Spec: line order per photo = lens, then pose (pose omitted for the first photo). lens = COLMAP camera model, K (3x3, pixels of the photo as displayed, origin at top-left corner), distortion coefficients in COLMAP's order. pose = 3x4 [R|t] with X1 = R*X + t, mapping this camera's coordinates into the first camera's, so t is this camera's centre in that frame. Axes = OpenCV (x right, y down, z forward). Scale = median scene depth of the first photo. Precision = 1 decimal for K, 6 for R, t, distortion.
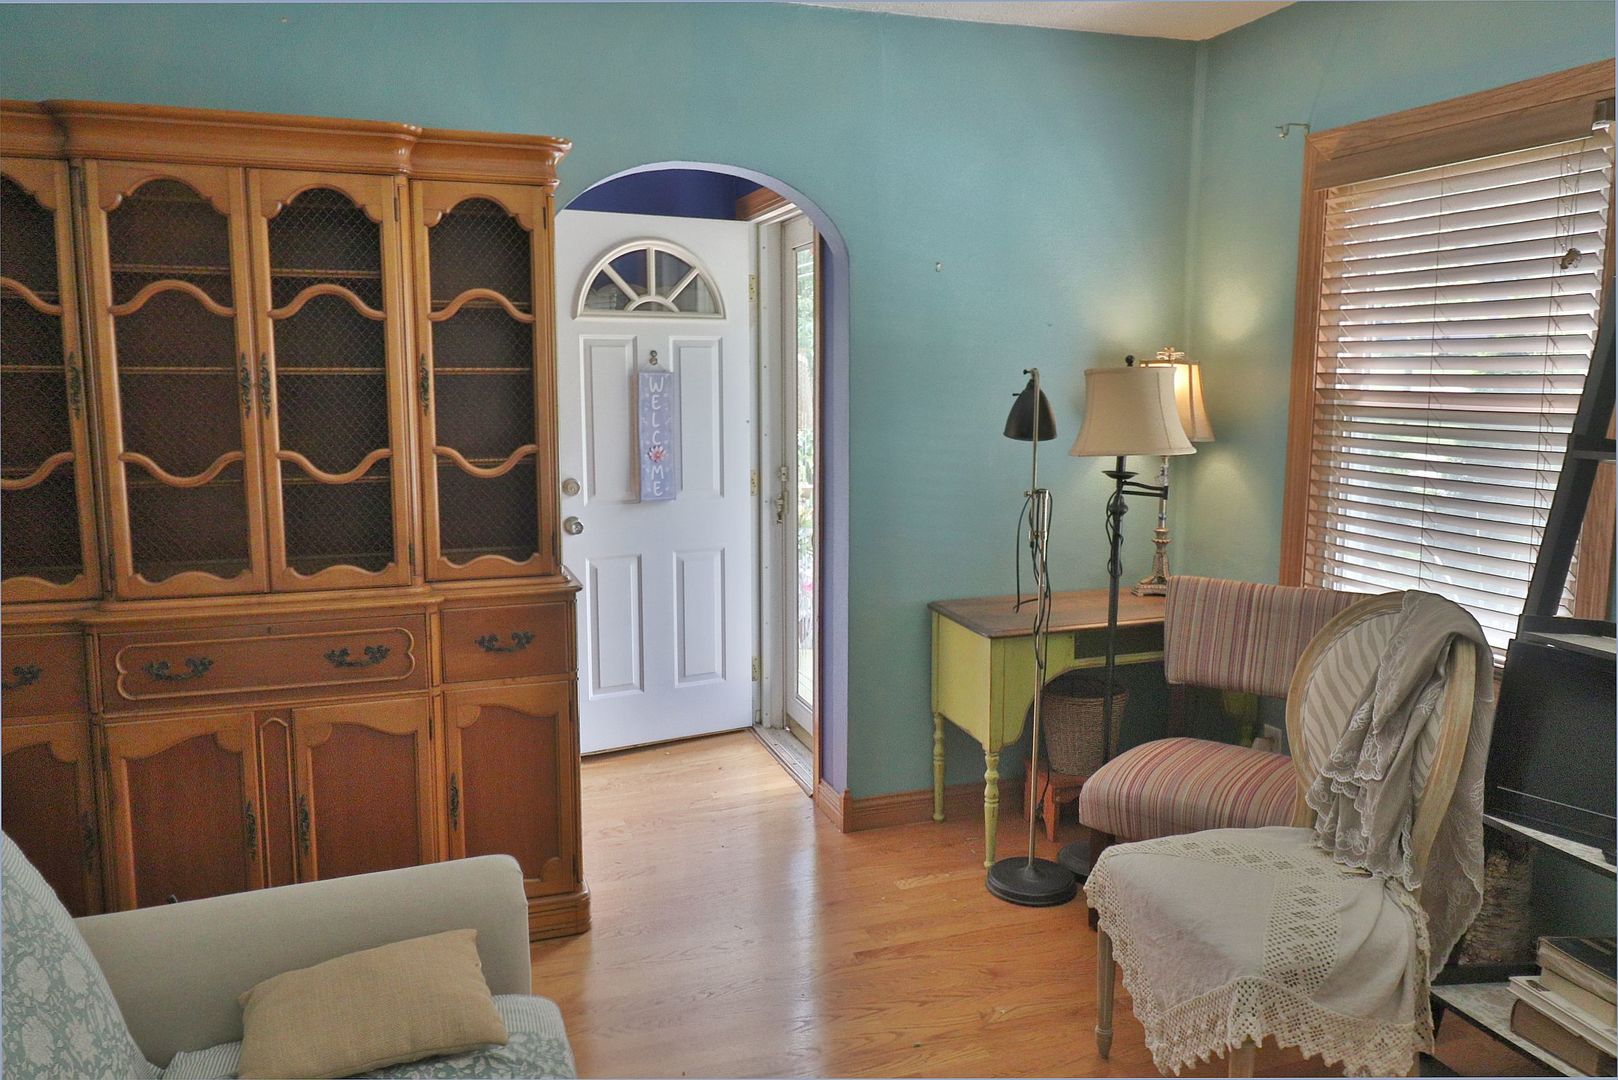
lens RADIAL K [[1144.5, 0, 802.5], [0, 1144.5, 545.9], [0, 0, 1]] dist [-0.032915, -0.001188]
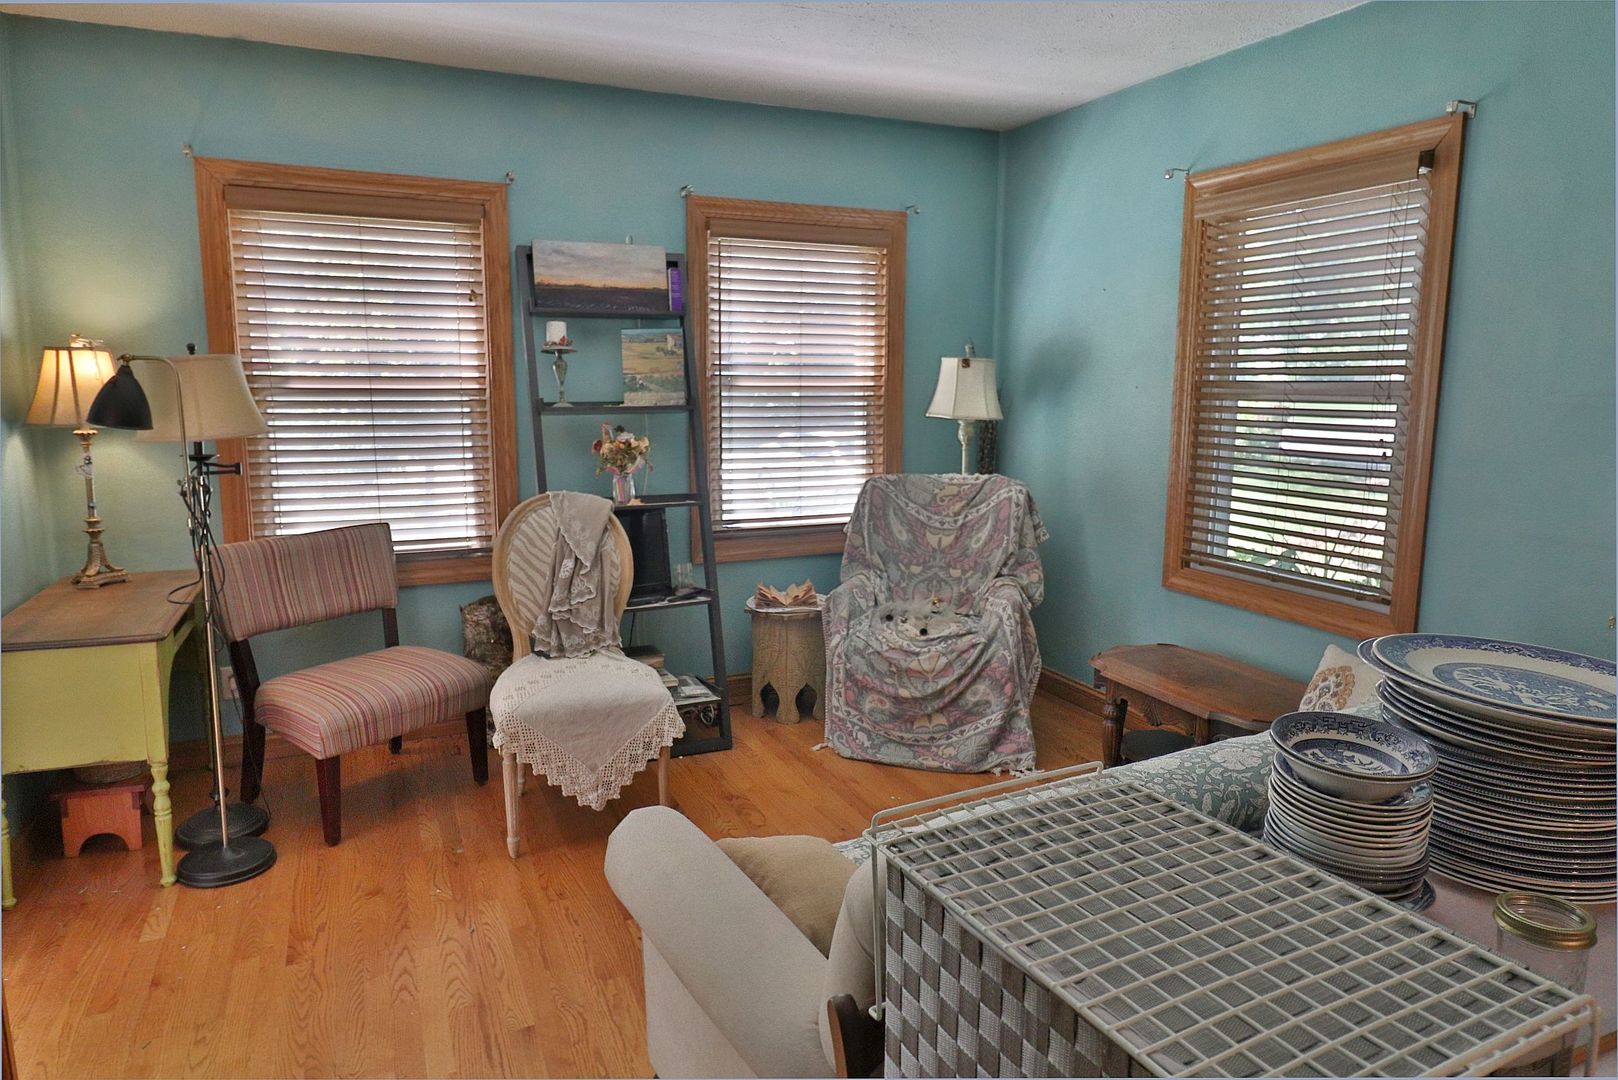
lens RADIAL K [[998.2, 0, 808.0], [0, 998.2, 530.8], [0, 0, 1]] dist [-0.002111, -0.004336]
pose [[-0.103078, -0.153521, 0.982754, -0.742800], [0.138874, 0.976119, 0.167050, -0.076602], [-0.984931, 0.153698, -0.079296, 0.561059]]
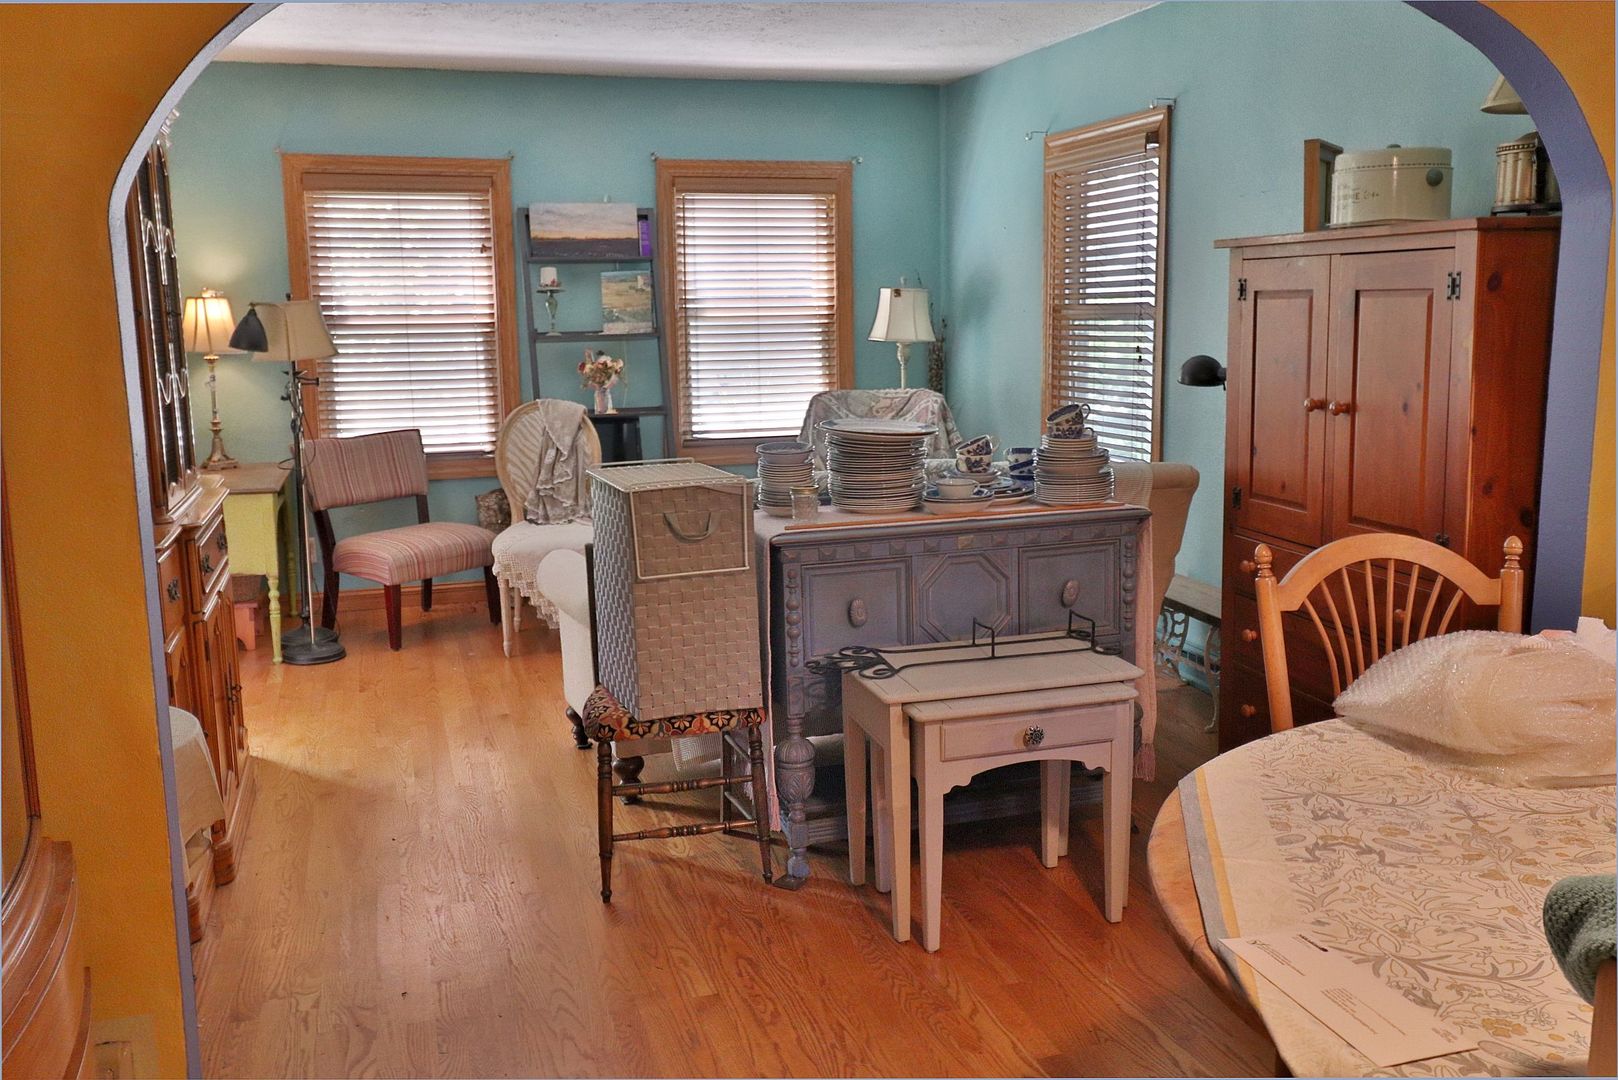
lens RADIAL K [[1385.0, 0, 811.9], [0, 1385.0, 537.5], [0, 0, 1]] dist [0.011865, -0.029906]
pose [[0.015585, -0.164043, 0.986330, -1.659008], [0.159508, 0.974225, 0.159509, -0.035276], [-0.987074, 0.154842, 0.041350, 0.297198]]
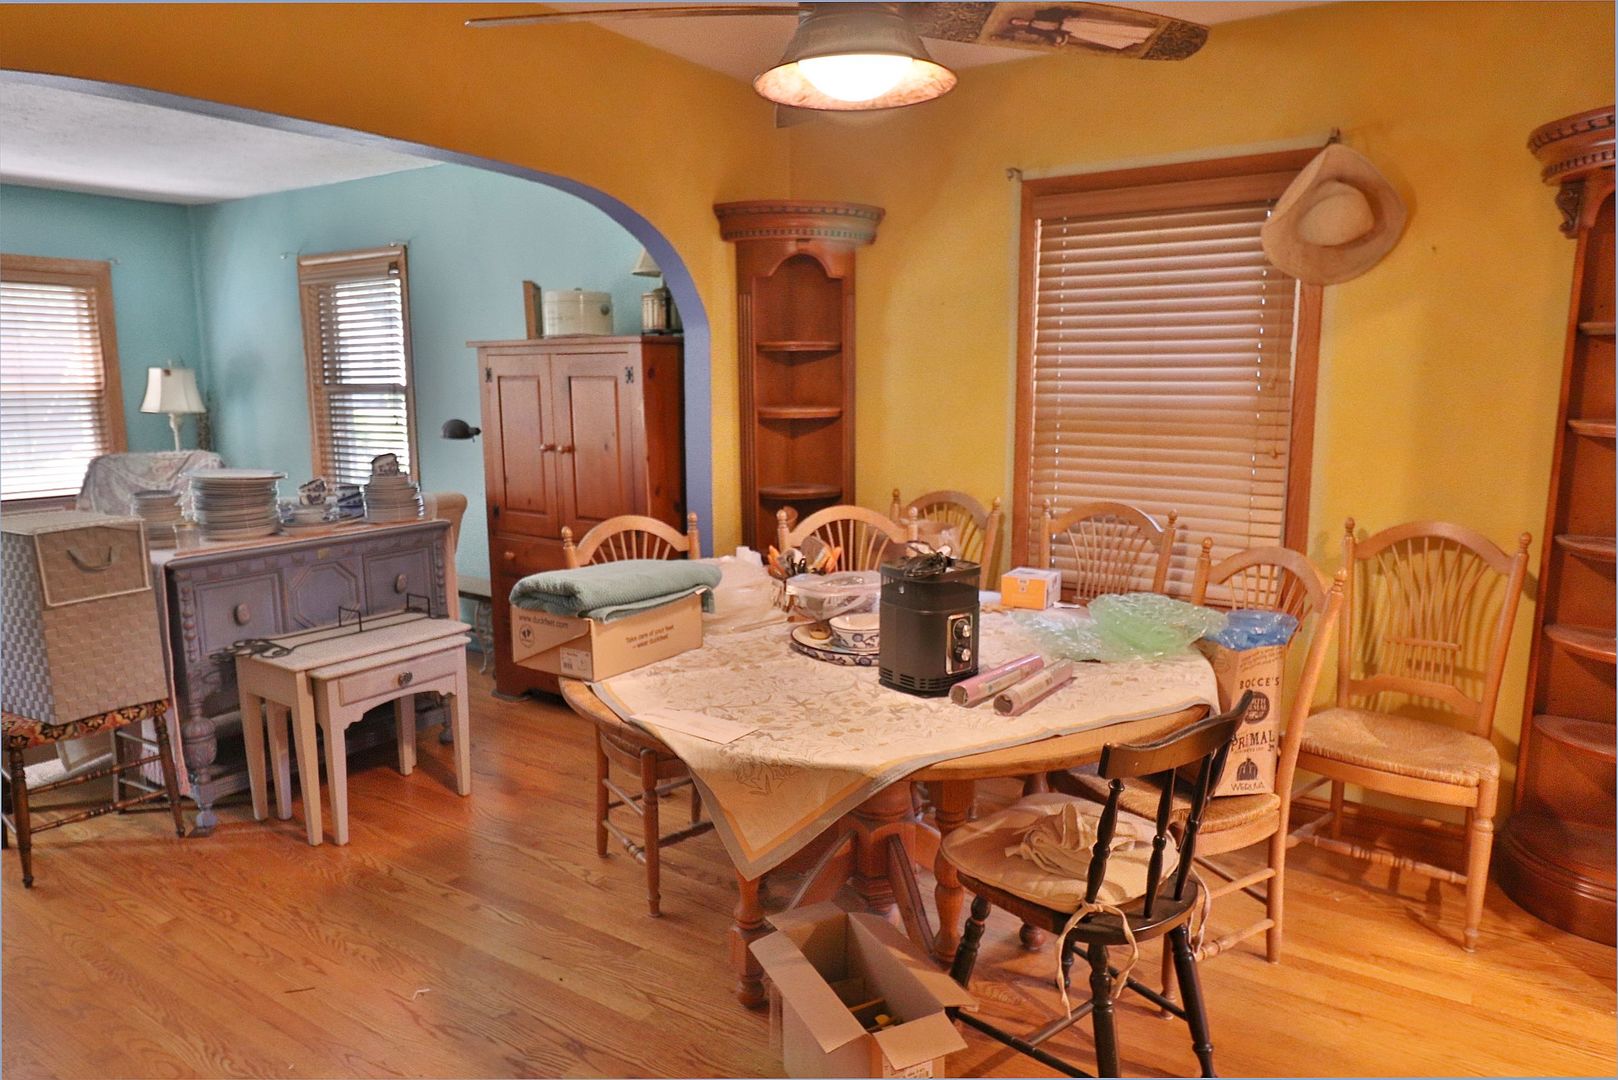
lens RADIAL K [[1044.8, 0, 818.6], [0, 1044.8, 526.6], [0, 0, 1]] dist [-0.001096, -0.002504]
pose [[-0.622961, -0.105384, 0.775122, -1.806187], [0.116974, 0.967193, 0.225509, -0.062123], [-0.773457, 0.231152, -0.590197, 0.487277]]
